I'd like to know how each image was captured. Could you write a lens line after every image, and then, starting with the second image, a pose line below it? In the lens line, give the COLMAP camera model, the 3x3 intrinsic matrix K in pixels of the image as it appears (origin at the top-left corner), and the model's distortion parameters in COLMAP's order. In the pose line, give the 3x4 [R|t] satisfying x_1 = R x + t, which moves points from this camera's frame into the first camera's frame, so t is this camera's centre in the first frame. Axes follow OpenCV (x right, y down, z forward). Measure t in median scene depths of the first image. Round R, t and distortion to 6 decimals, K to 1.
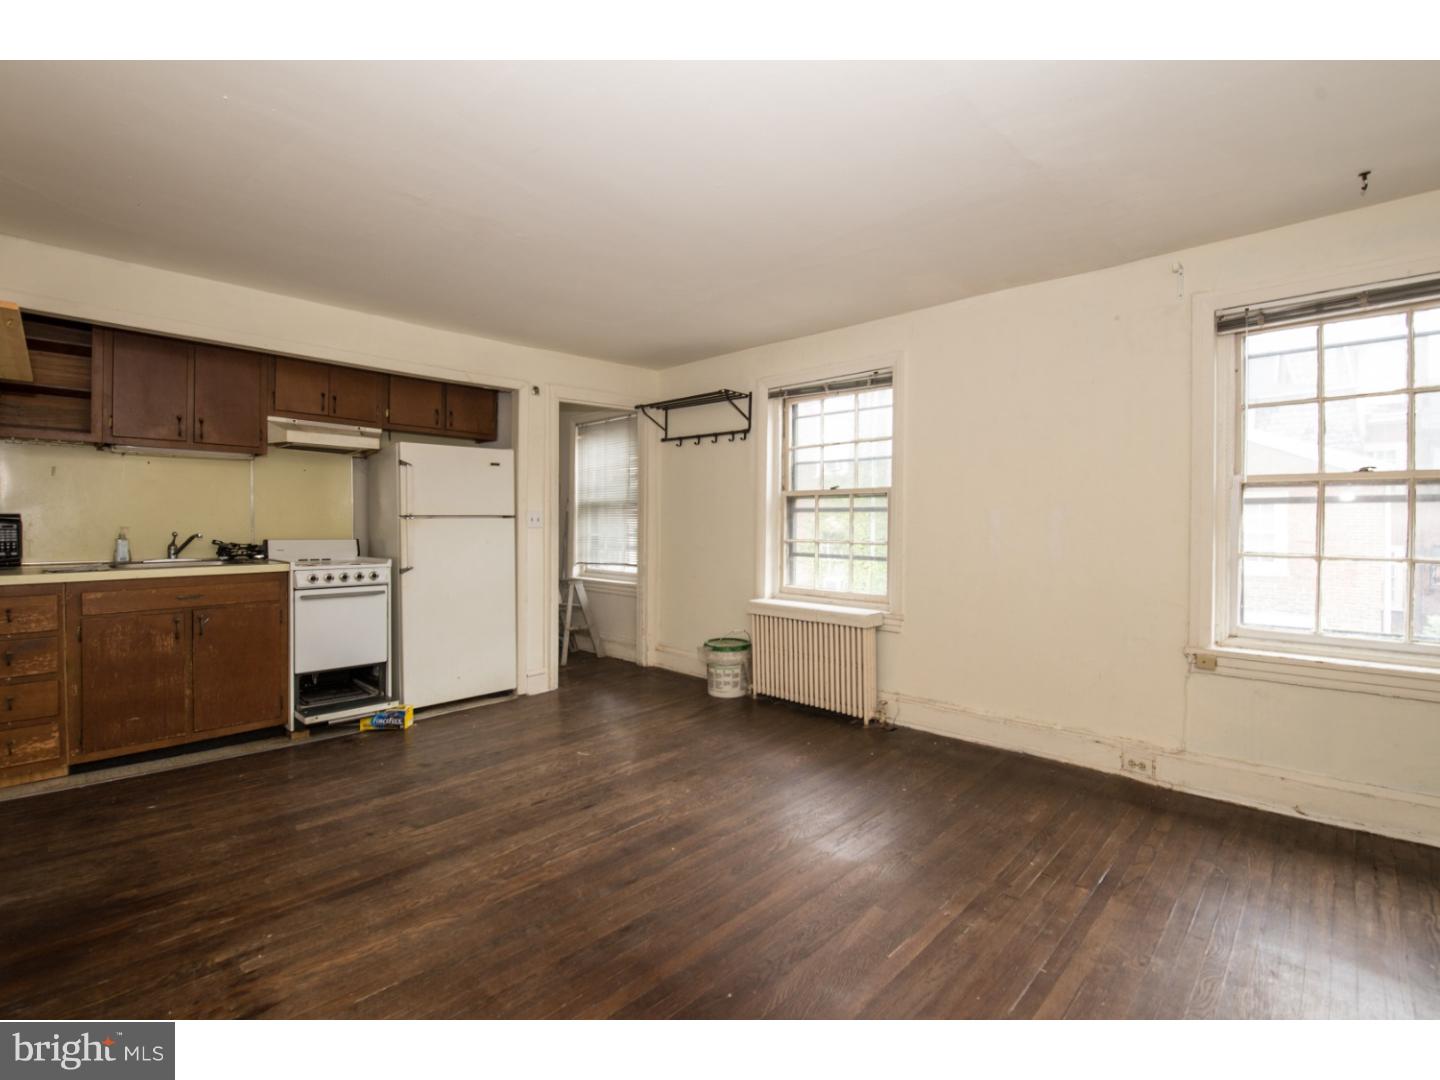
lens RADIAL K [[624.1, 0, 710.7], [0, 624.1, 532.9], [0, 0, 1]] dist [-0.000617, -0.011663]
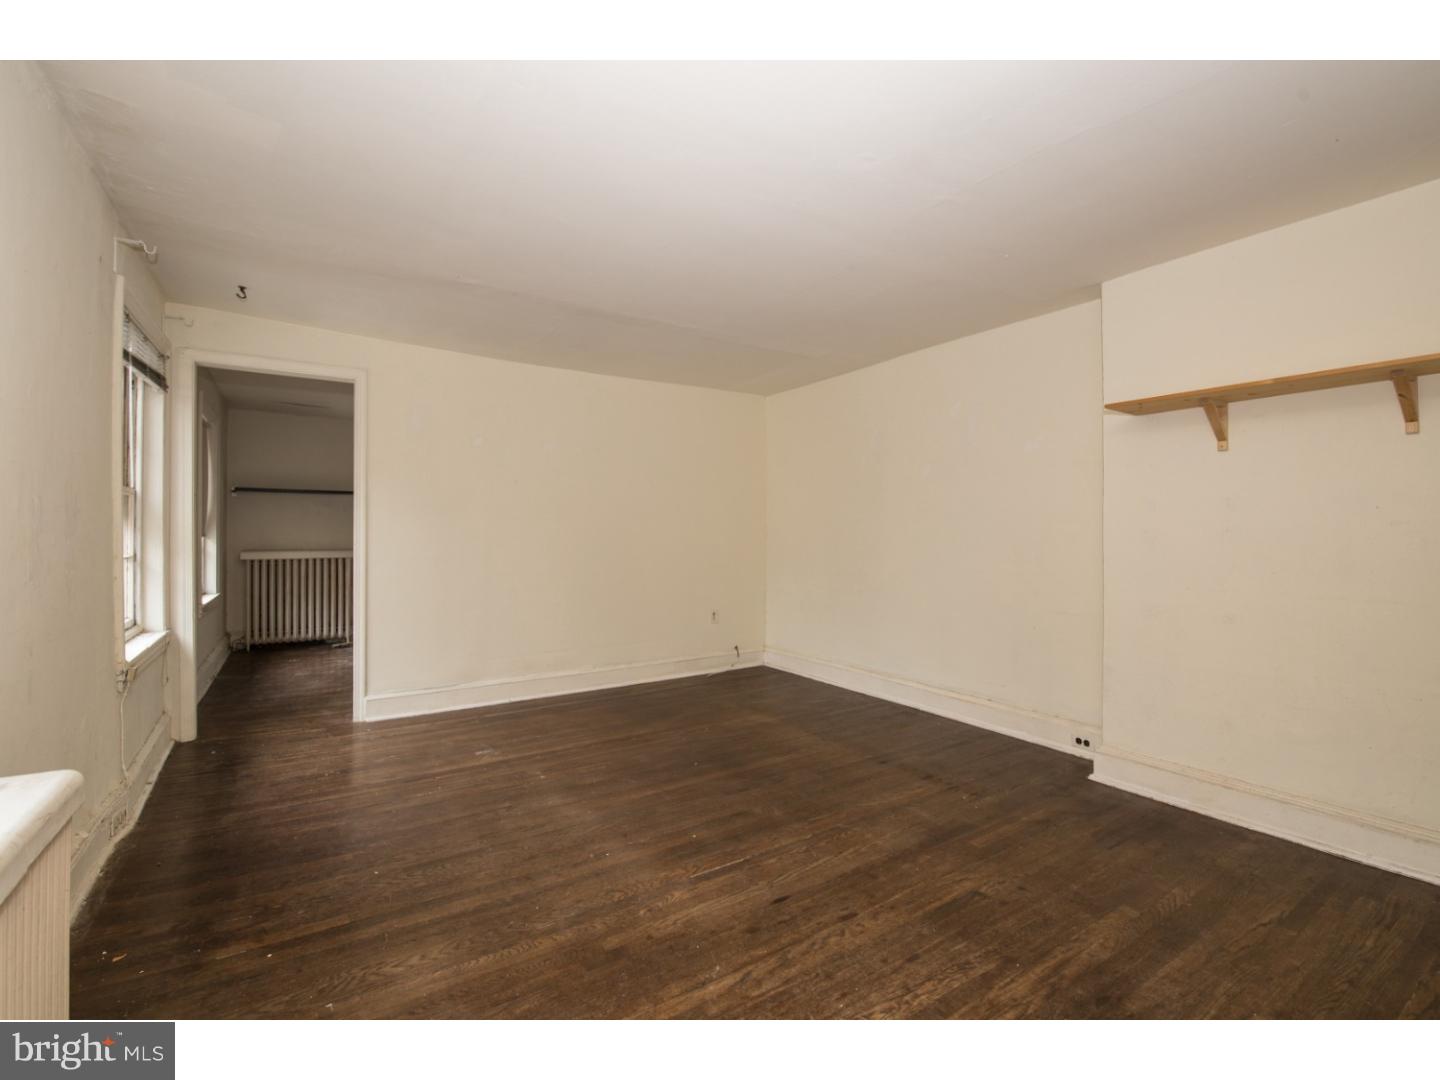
lens RADIAL K [[624.1, 0, 710.7], [0, 624.1, 532.9], [0, 0, 1]] dist [-0.000617, -0.011663]
pose [[-0.972331, -0.008750, 0.233443, -0.320840], [-0.005482, 0.999878, 0.014643, -0.029397], [-0.233542, 0.012958, -0.972260, 1.954776]]
